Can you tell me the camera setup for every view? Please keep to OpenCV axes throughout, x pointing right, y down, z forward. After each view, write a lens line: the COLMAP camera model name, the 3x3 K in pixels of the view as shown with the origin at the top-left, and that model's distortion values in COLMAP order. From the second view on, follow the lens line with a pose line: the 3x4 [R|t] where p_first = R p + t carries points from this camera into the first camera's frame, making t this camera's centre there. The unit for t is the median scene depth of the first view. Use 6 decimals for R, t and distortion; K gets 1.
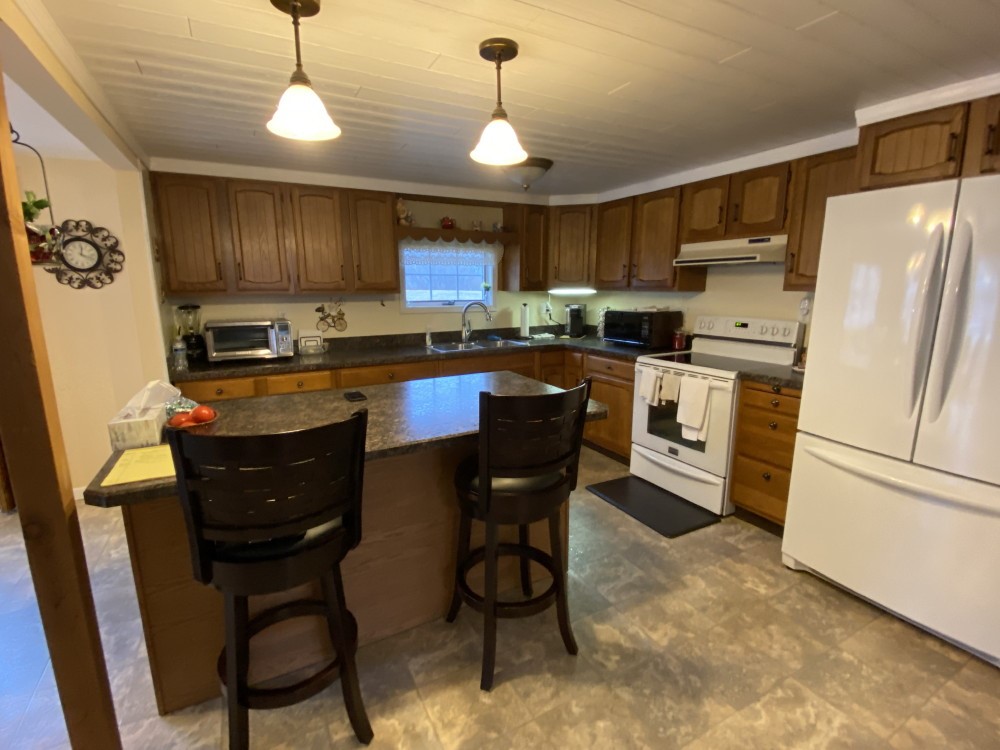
lens RADIAL K [[467.2, 0, 498.0], [0, 467.2, 374.2], [0, 0, 1]] dist [0.036089, -0.030732]
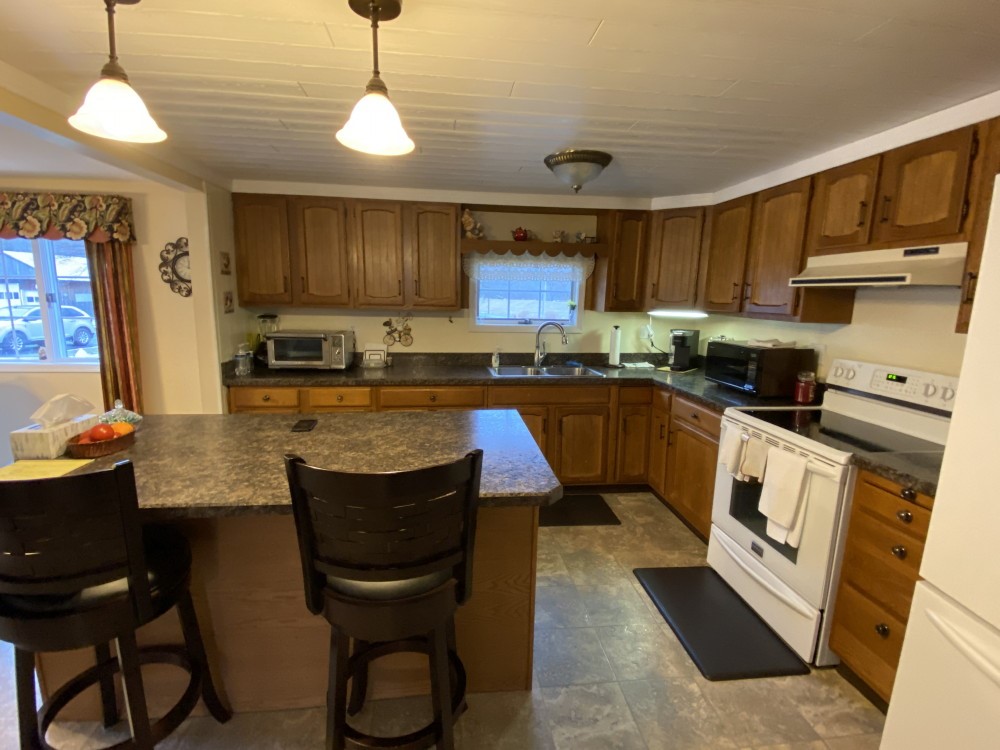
lens RADIAL K [[467.2, 0, 498.0], [0, 467.2, 374.2], [0, 0, 1]] dist [0.036089, -0.030732]
pose [[0.928723, 0.086392, -0.360570, 0.225681], [-0.095253, 0.995430, -0.006841, -0.050239], [0.358331, 0.040698, 0.932707, 0.175949]]
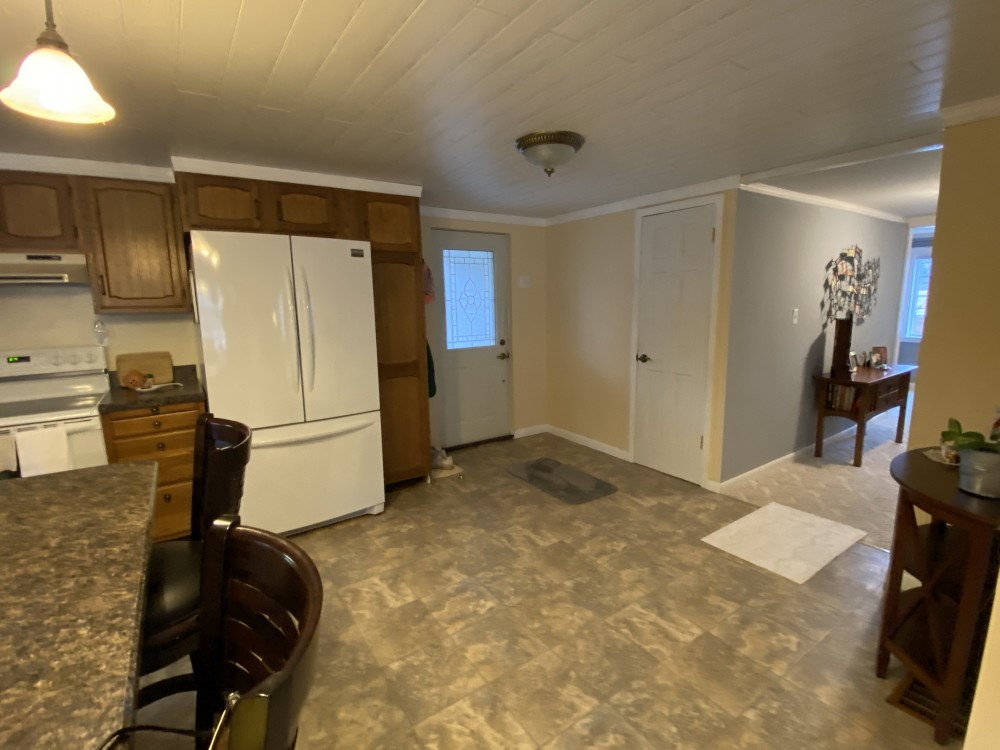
lens RADIAL K [[467.2, 0, 498.0], [0, 467.2, 374.2], [0, 0, 1]] dist [0.036089, -0.030732]
pose [[-0.104028, -0.154700, 0.982469, -0.336513], [0.205704, 0.963123, 0.173435, -0.048736], [-0.973069, 0.220140, -0.068369, 0.255541]]
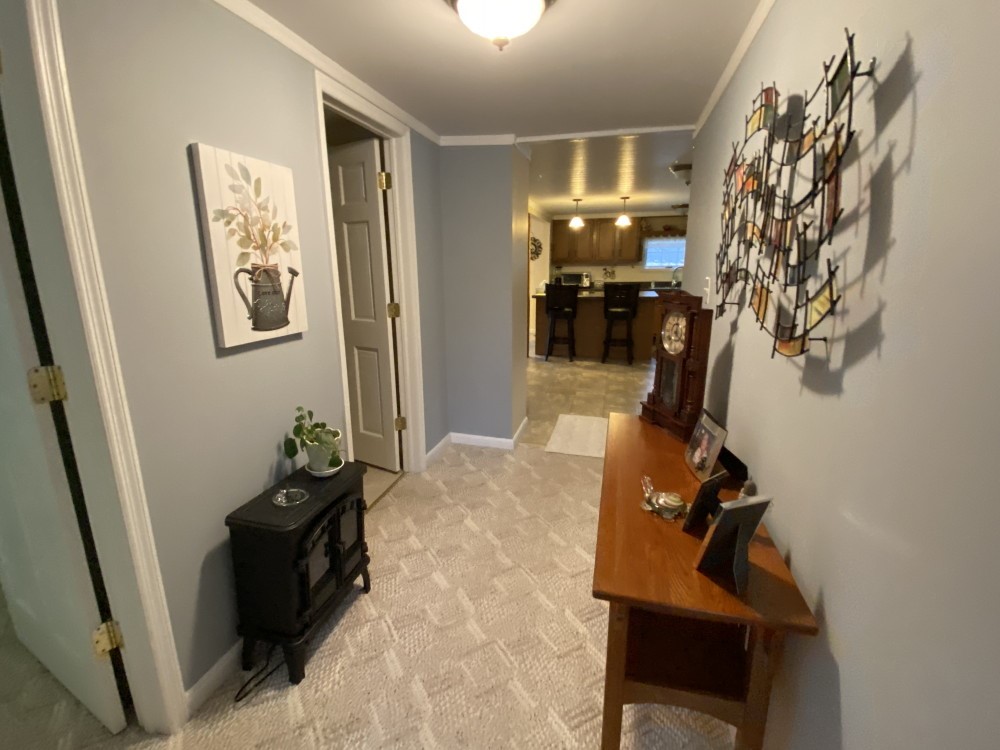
lens RADIAL K [[467.2, 0, 498.0], [0, 467.2, 374.2], [0, 0, 1]] dist [0.036089, -0.030732]
pose [[0.735901, 0.153190, -0.659532, 0.936109], [-0.125205, 0.988059, 0.089794, 0.260285], [0.665412, 0.016497, 0.746294, -1.203585]]
